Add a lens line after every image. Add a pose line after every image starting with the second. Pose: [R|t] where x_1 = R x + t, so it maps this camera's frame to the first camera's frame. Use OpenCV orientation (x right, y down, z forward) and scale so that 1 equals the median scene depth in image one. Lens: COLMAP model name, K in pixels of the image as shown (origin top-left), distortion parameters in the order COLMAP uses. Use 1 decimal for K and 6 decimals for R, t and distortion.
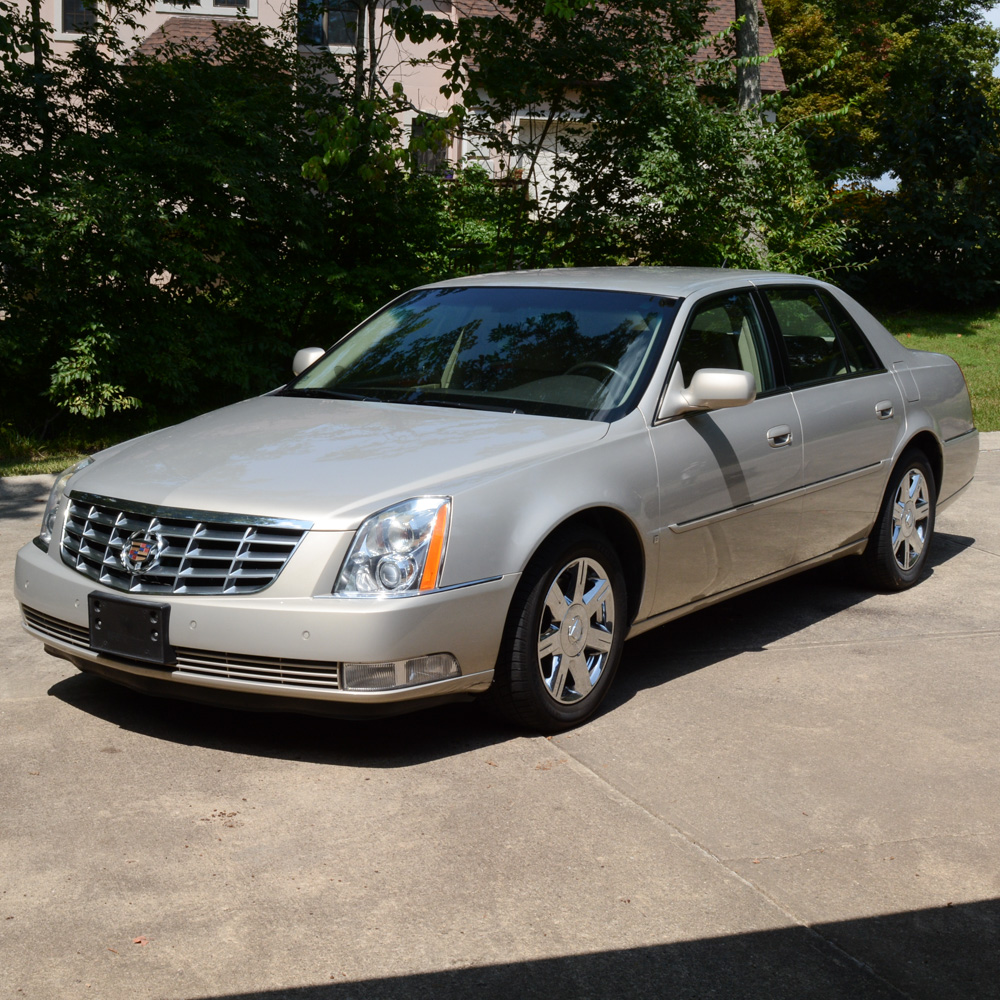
lens RADIAL K [[1541.9, 0, 502.9], [0, 1541.9, 502.1], [0, 0, 1]] dist [-0.105035, 0.000000]
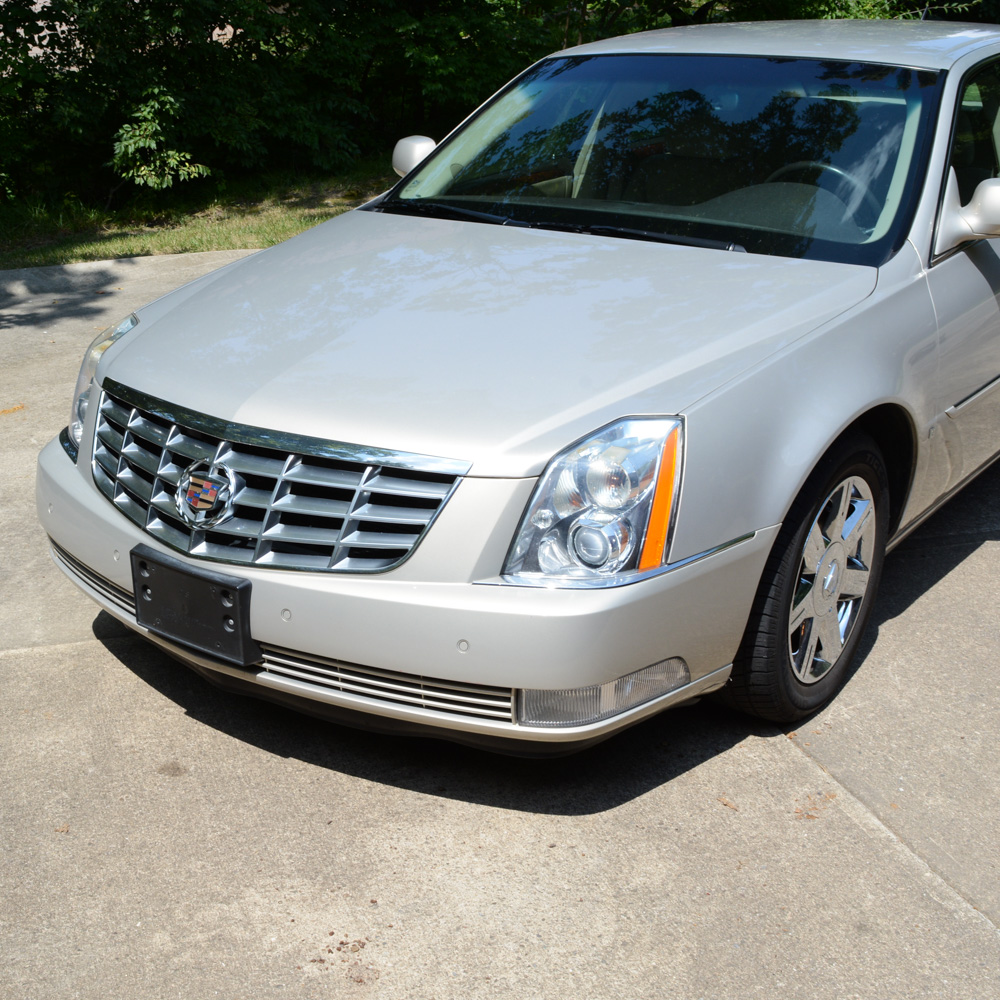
lens RADIAL K [[1341.1, 0, 405.6], [0, 1341.1, 490.0], [0, 0, 1]] dist [-0.071169, 0.000000]
pose [[0.995572, 0.007010, -0.093743, -0.093147], [0.011371, 0.980913, 0.194115, -0.079722], [0.093314, -0.194322, 0.976489, 0.432972]]
